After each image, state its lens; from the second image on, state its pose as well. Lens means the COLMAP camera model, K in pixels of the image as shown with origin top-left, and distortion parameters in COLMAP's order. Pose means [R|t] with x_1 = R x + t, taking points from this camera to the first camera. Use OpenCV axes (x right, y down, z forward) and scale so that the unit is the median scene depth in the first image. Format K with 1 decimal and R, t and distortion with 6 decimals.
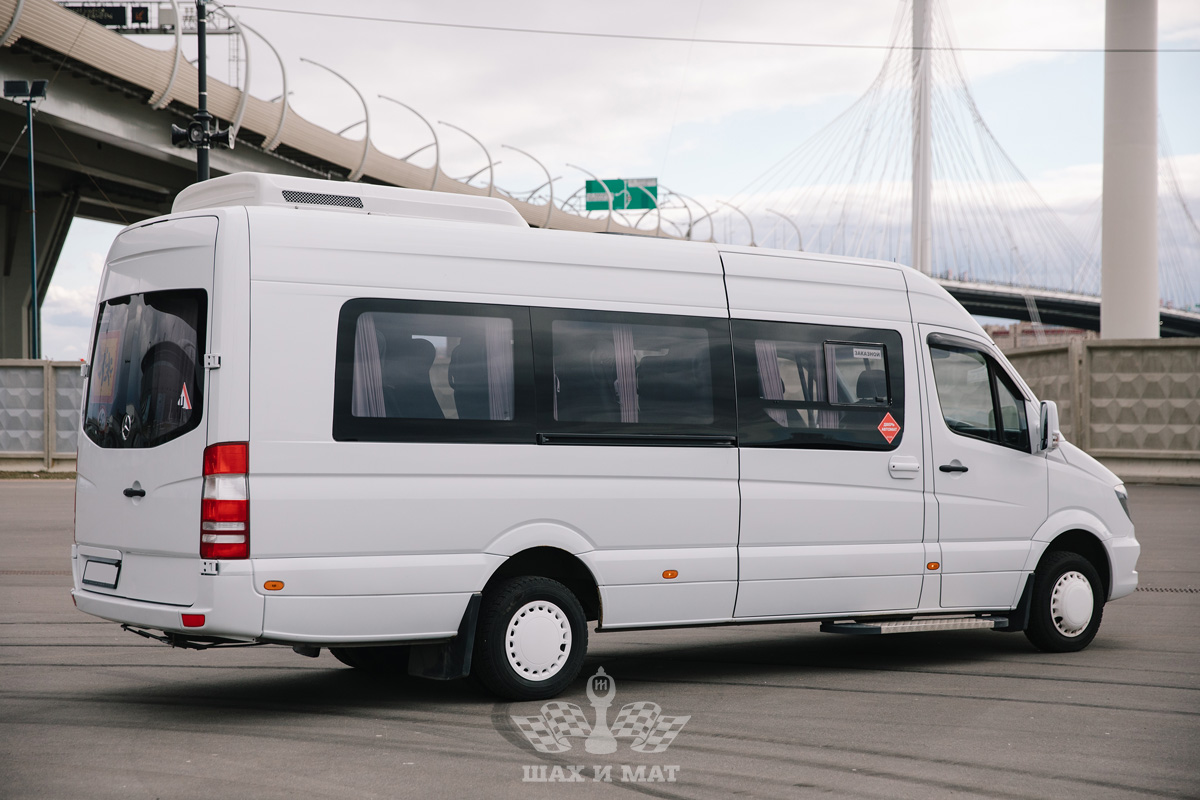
lens RADIAL K [[1981.7, 0, 600.0], [0, 1981.7, 400.0], [0, 0, 1]] dist [0.167324, 0.012779]
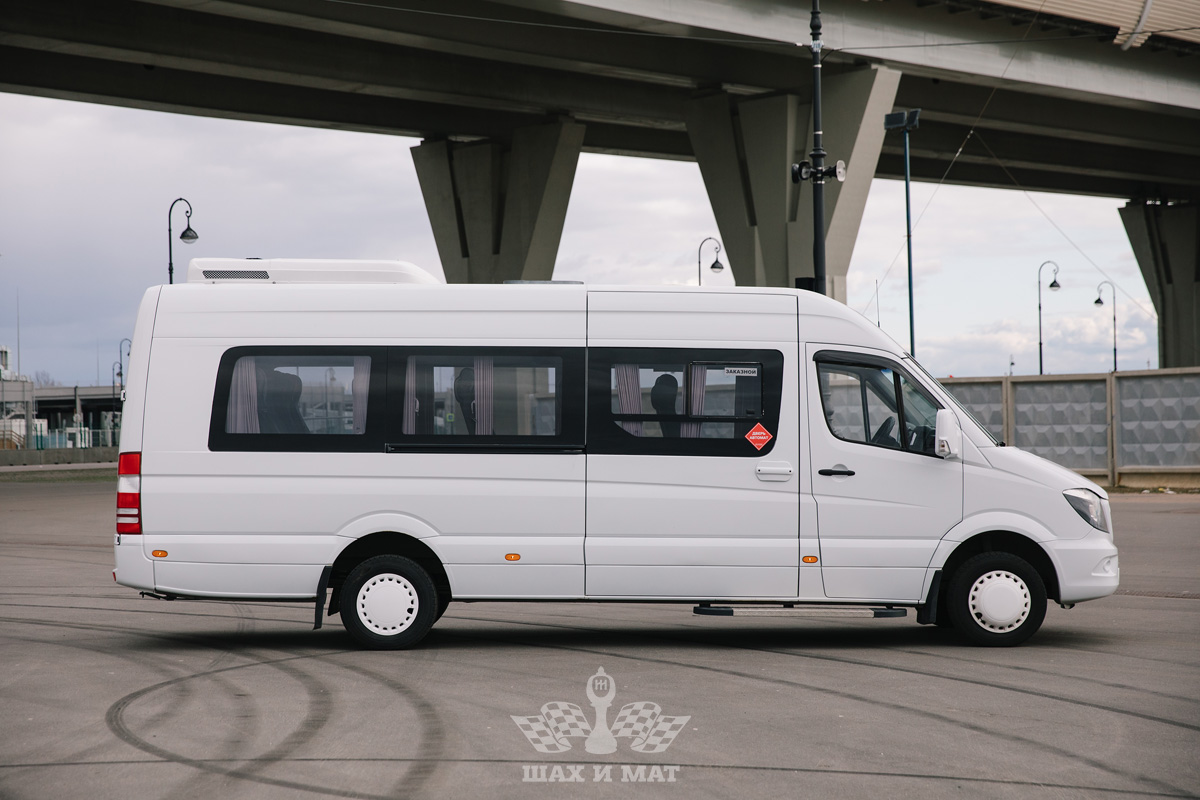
lens RADIAL K [[2203.3, 0, 600.0], [0, 2203.3, 400.0], [0, 0, 1]] dist [0.208113, 0.104238]
pose [[0.807296, -0.020977, -0.589774, 0.866264], [0.017409, 0.999780, -0.011730, 0.006887], [0.589890, -0.000798, 0.807483, -0.075073]]
